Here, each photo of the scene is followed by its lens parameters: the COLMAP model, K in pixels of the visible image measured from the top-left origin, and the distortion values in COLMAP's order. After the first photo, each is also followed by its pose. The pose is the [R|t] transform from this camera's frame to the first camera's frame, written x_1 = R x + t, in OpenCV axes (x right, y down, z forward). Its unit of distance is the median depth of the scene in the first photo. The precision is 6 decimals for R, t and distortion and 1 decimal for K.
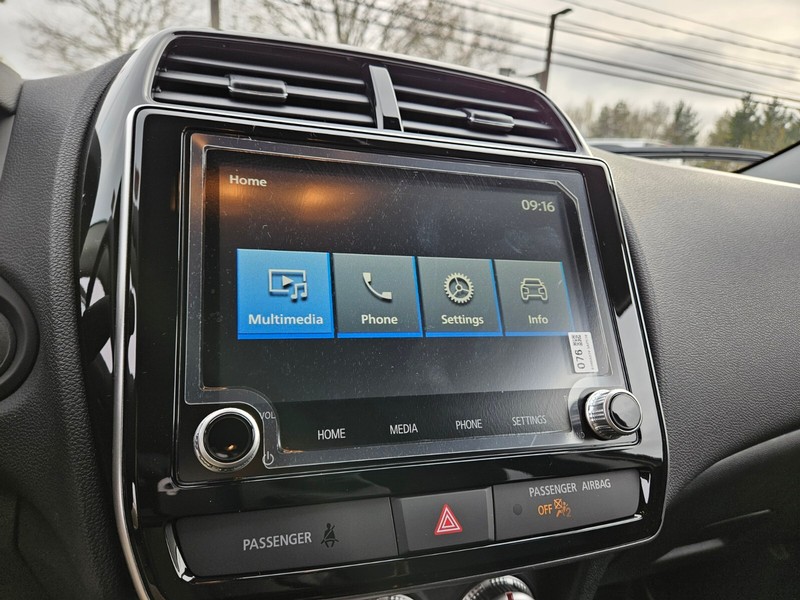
lens RADIAL K [[563.6, 0, 402.2], [0, 563.6, 298.4], [0, 0, 1]] dist [0.026826, -0.053071]
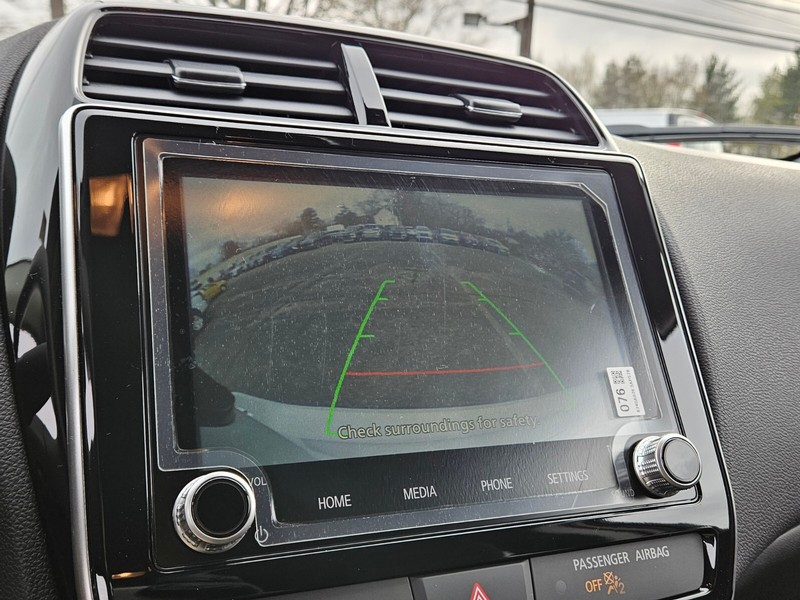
lens RADIAL K [[818.9, 0, 397.5], [0, 818.9, 286.3], [0, 0, 1]] dist [0.018912, -0.004111]
pose [[0.996565, -0.031059, 0.076767, -0.100032], [0.036036, 0.997278, -0.064327, 0.008326], [-0.074560, 0.066872, 0.994972, -0.174418]]
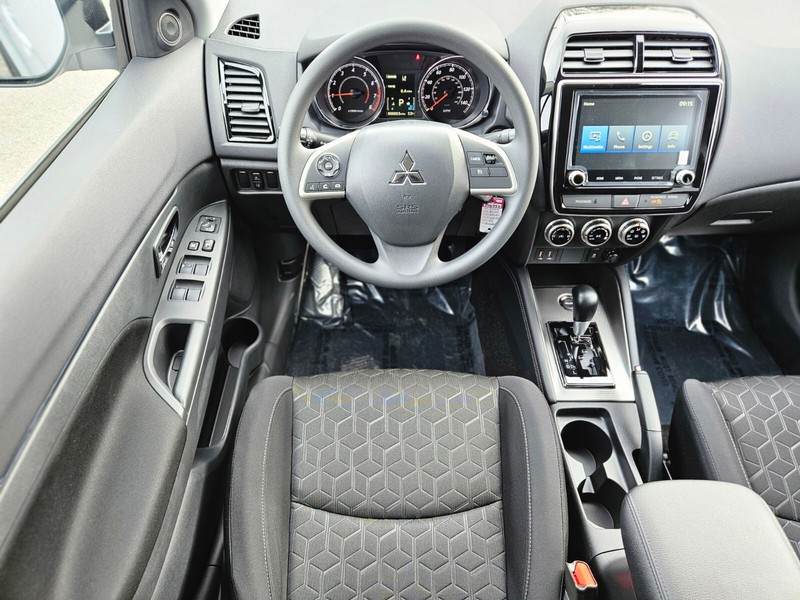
lens RADIAL K [[534.1, 0, 393.6], [0, 534.1, 309.4], [0, 0, 1]] dist [0.083473, -0.075589]
pose [[0.941844, 0.191220, -0.276341, -0.229944], [0.009516, 0.806815, 0.590728, -1.133584], [0.335915, -0.559003, 0.758074, -2.568321]]
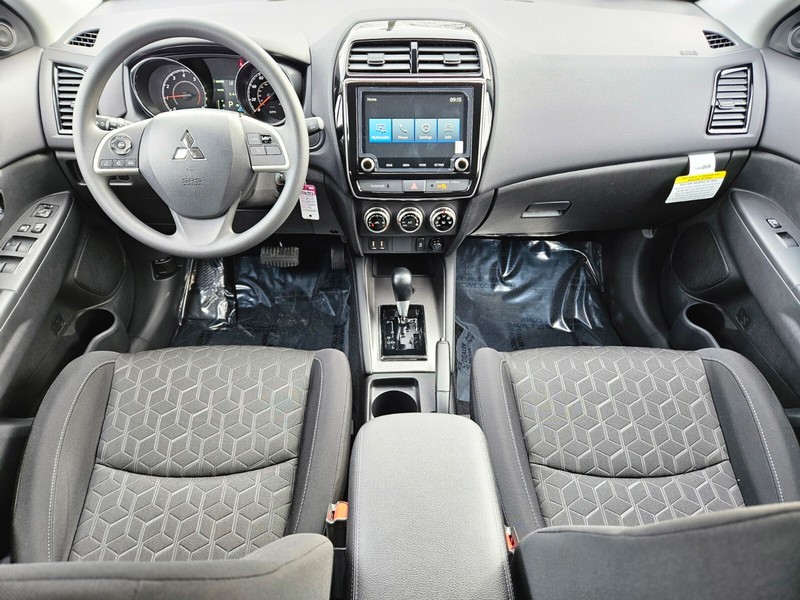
lens RADIAL K [[532.4, 0, 391.8], [0, 532.4, 303.6], [0, 0, 1]] dist [0.089541, -0.078837]
pose [[0.945851, 0.156301, -0.284493, 1.124765], [0.011747, 0.859381, 0.511202, -0.875959], [0.324389, -0.486862, 0.811010, -2.641042]]
